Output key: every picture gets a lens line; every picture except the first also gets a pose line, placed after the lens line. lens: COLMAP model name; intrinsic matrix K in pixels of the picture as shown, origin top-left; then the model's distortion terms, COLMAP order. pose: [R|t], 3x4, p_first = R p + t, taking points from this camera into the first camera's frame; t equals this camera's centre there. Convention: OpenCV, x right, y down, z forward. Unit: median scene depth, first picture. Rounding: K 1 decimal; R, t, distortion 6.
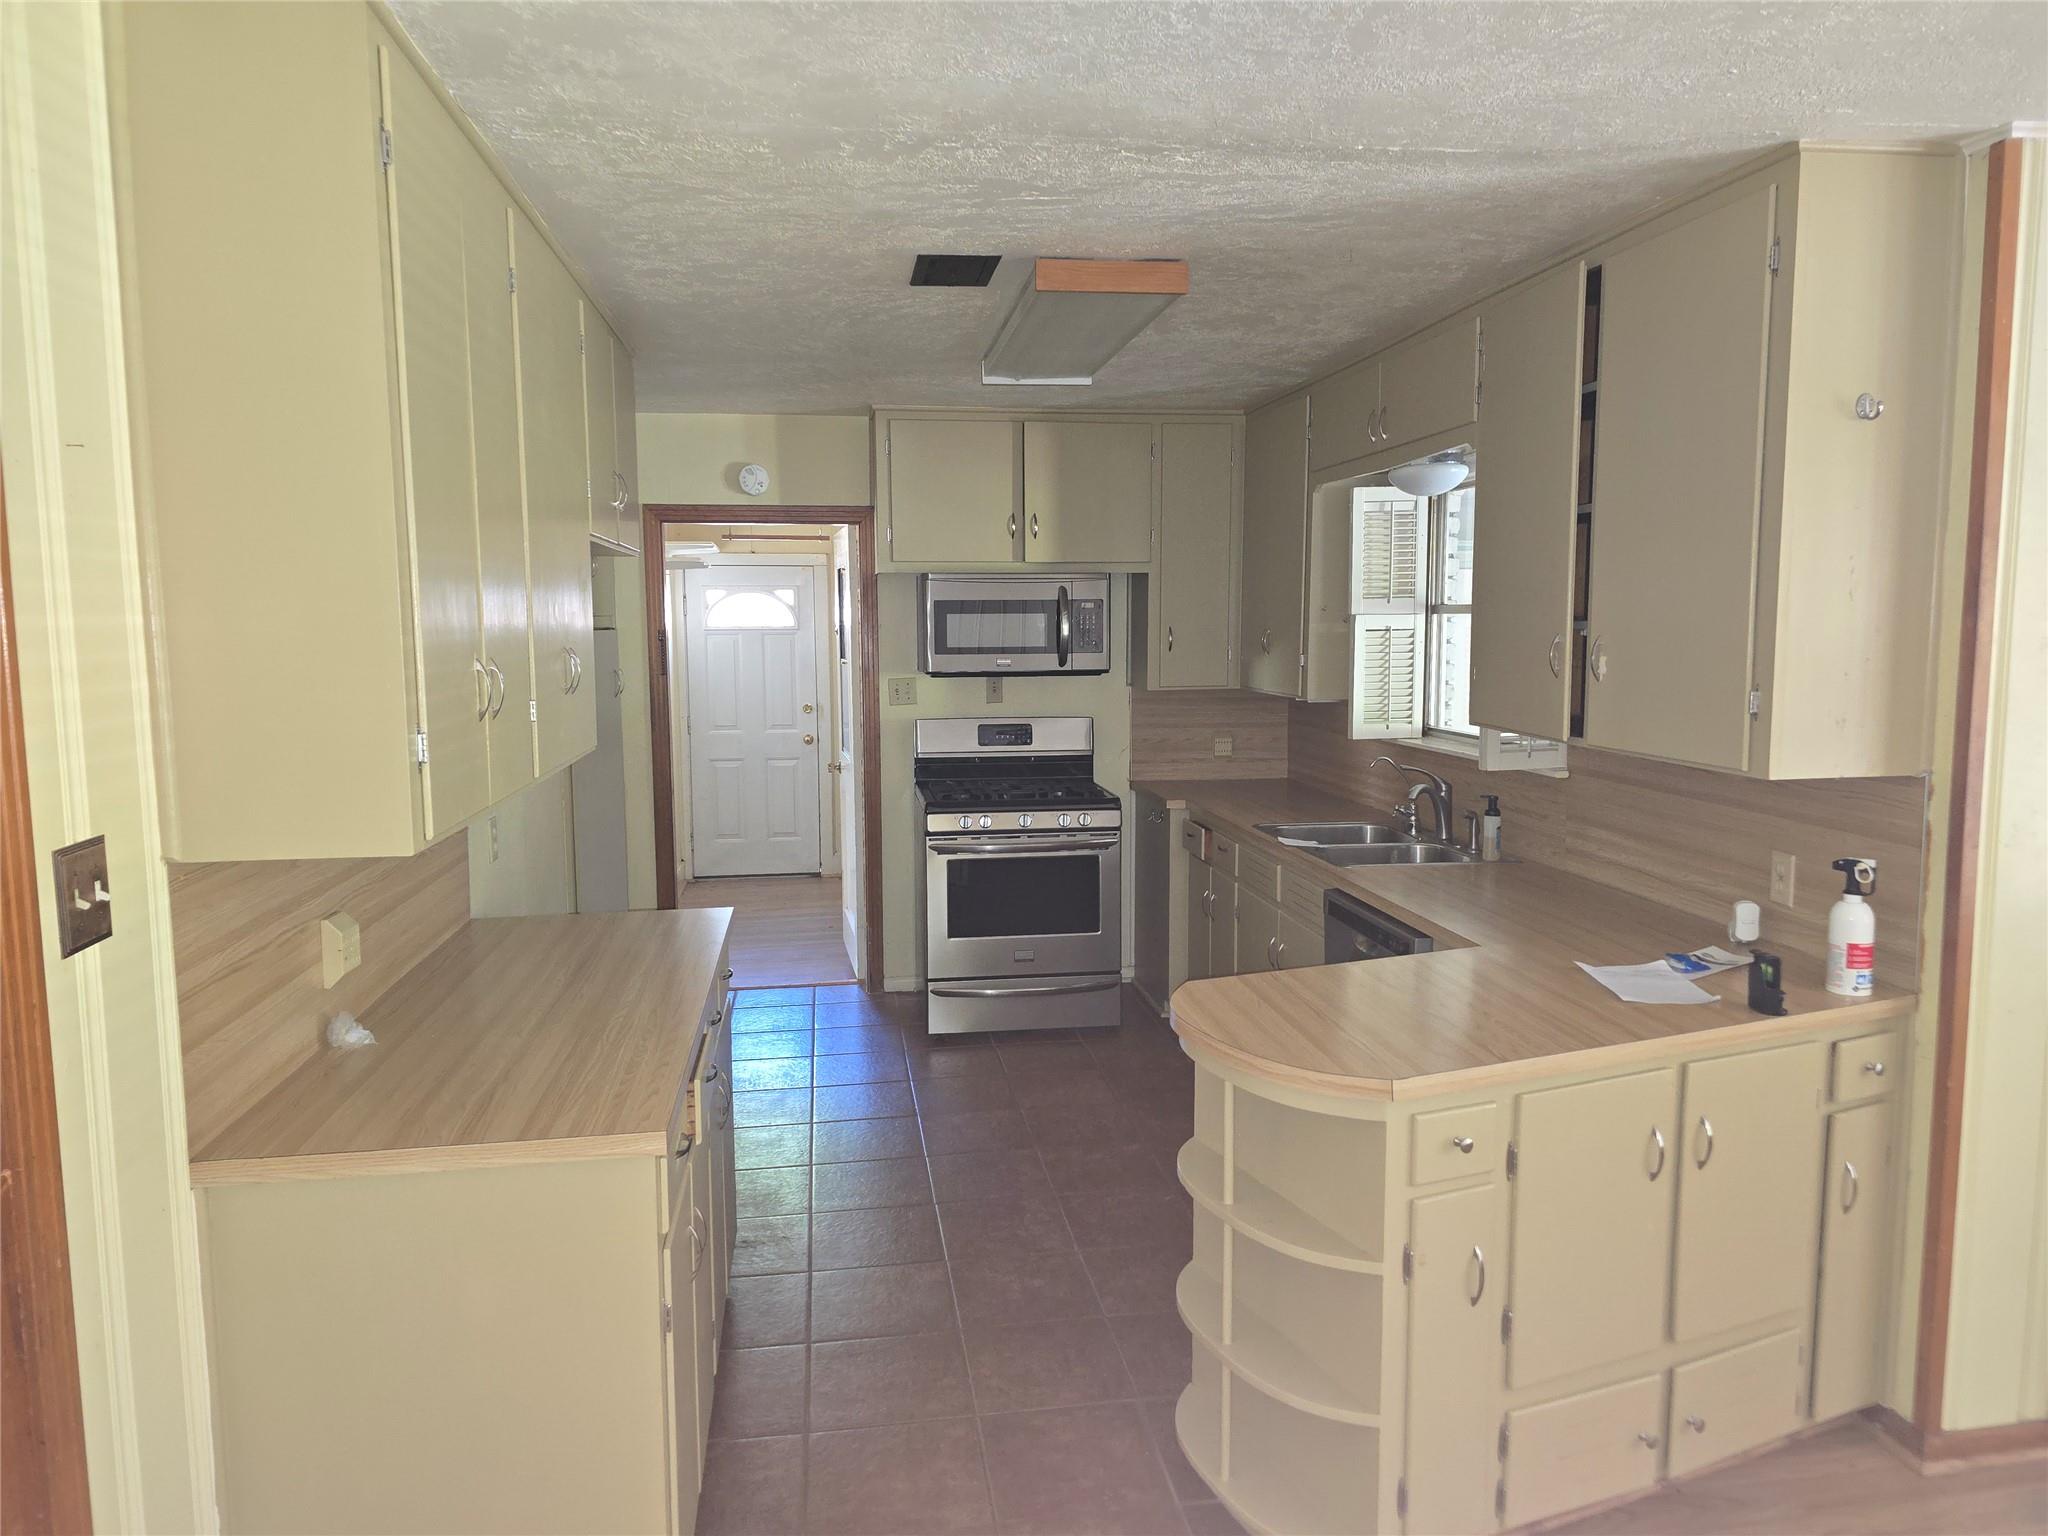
lens RADIAL K [[1389.7, 0, 1023.7], [0, 1389.7, 765.8], [0, 0, 1]] dist [0.004932, -0.011045]
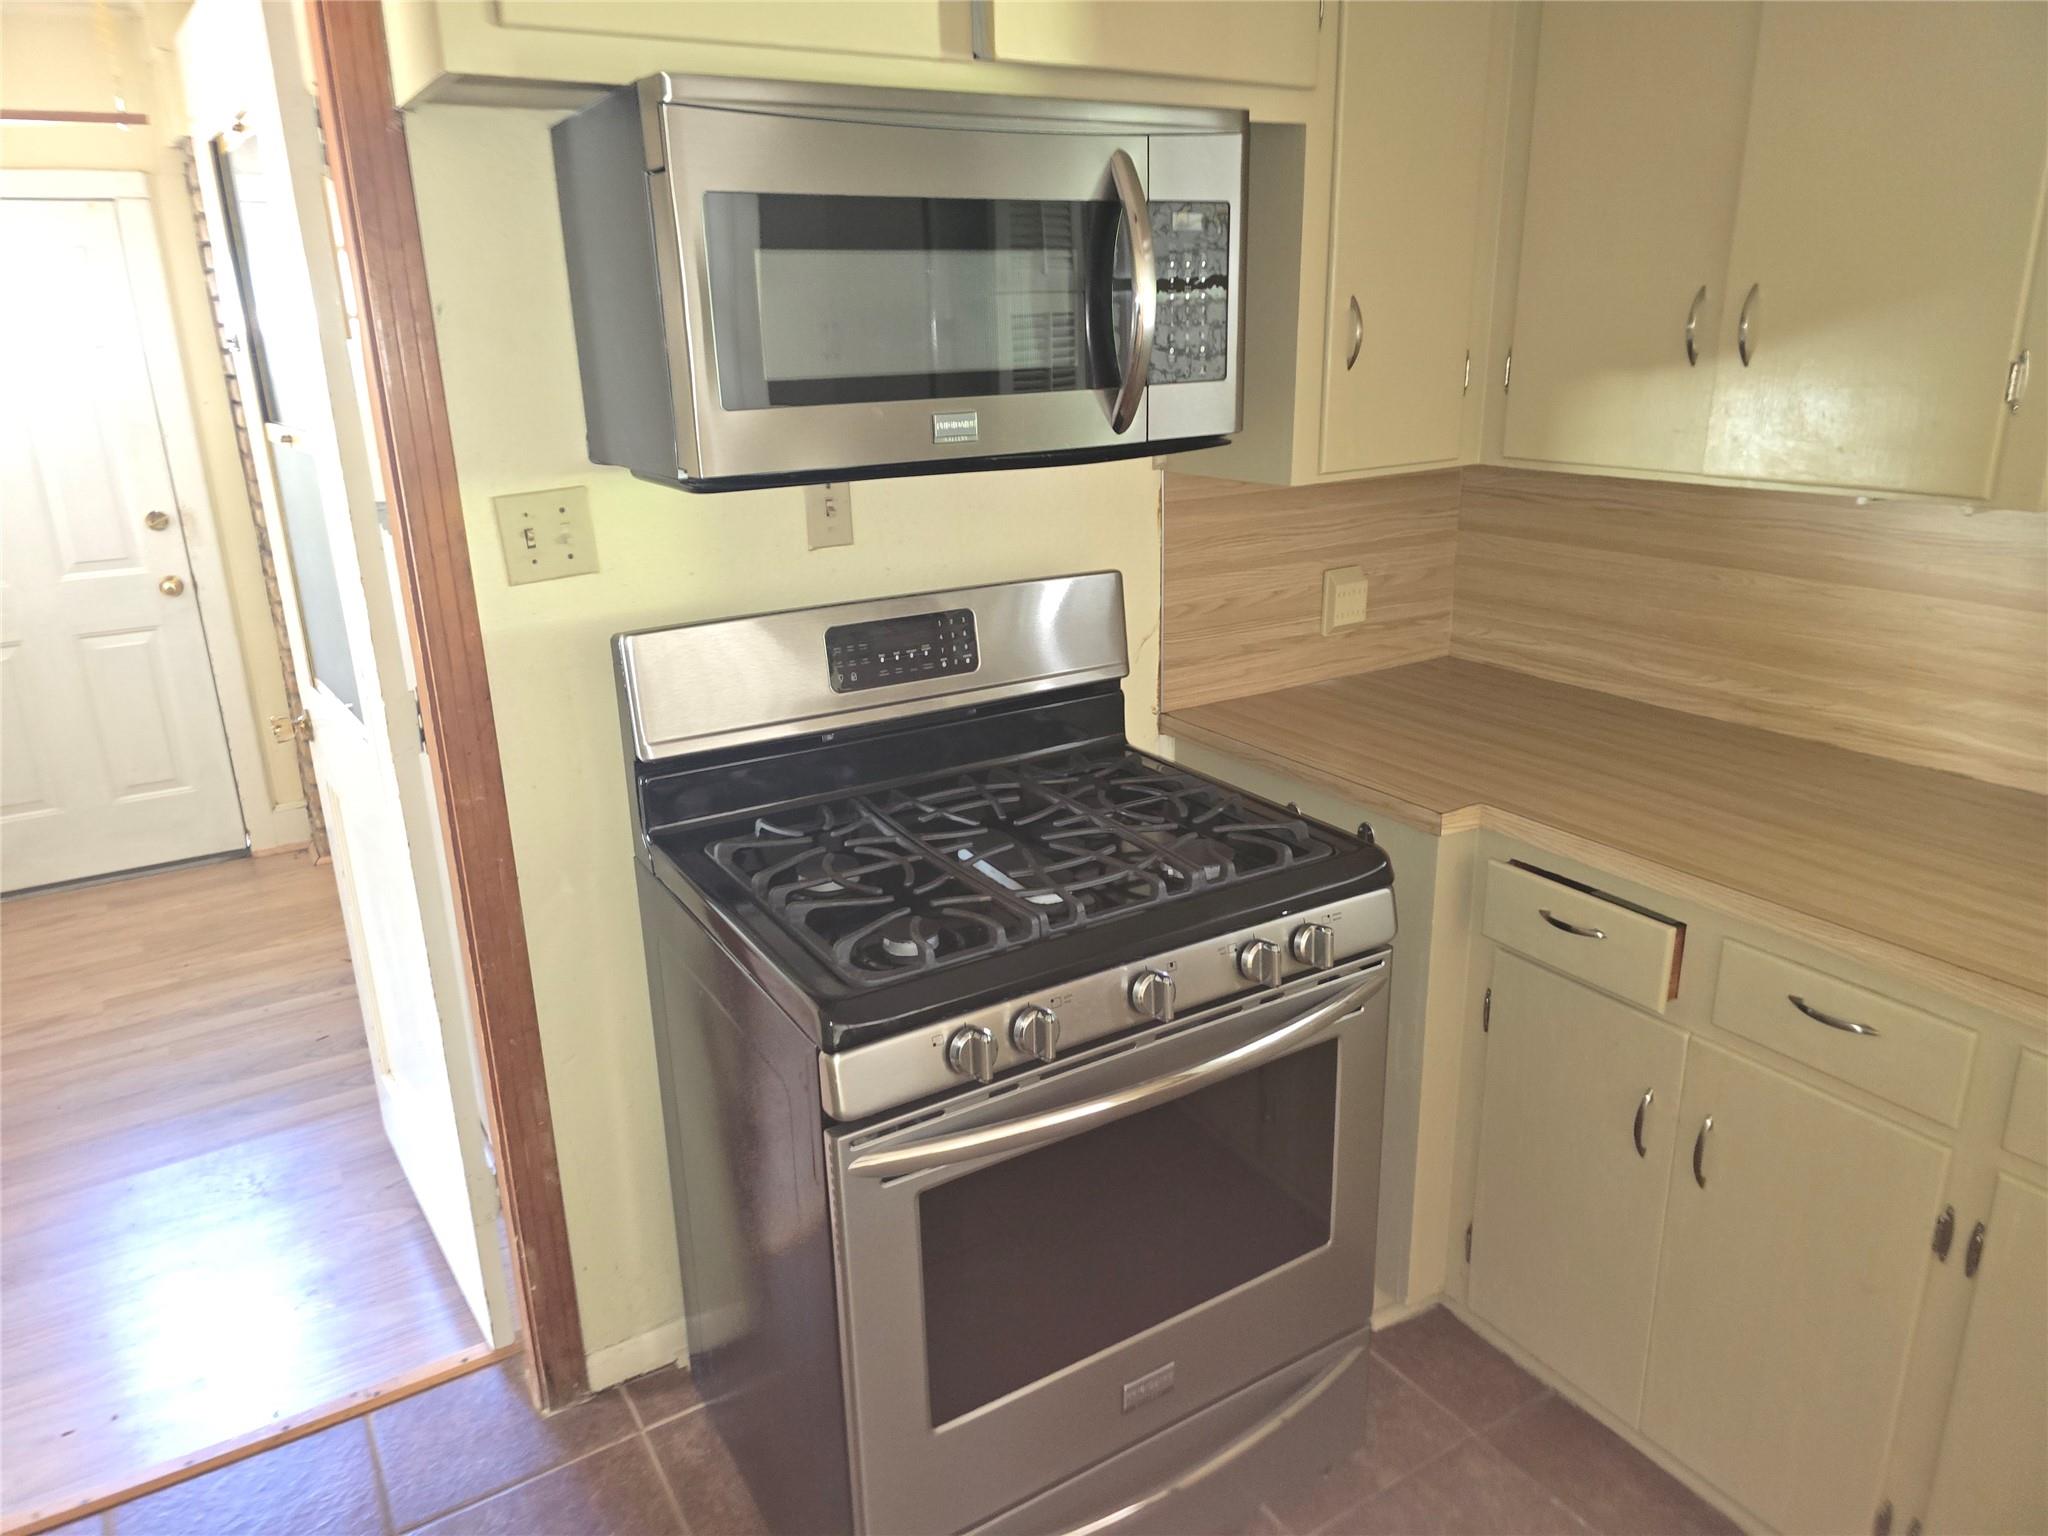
lens RADIAL K [[1389.7, 0, 1026.6], [0, 1389.7, 765.6], [0, 0, 1]] dist [0.004932, -0.011045]
pose [[0.917102, -0.139020, 0.373627, -0.112420], [0.063041, 0.976007, 0.208415, -0.061863], [-0.393637, -0.167584, 0.903862, 0.685581]]
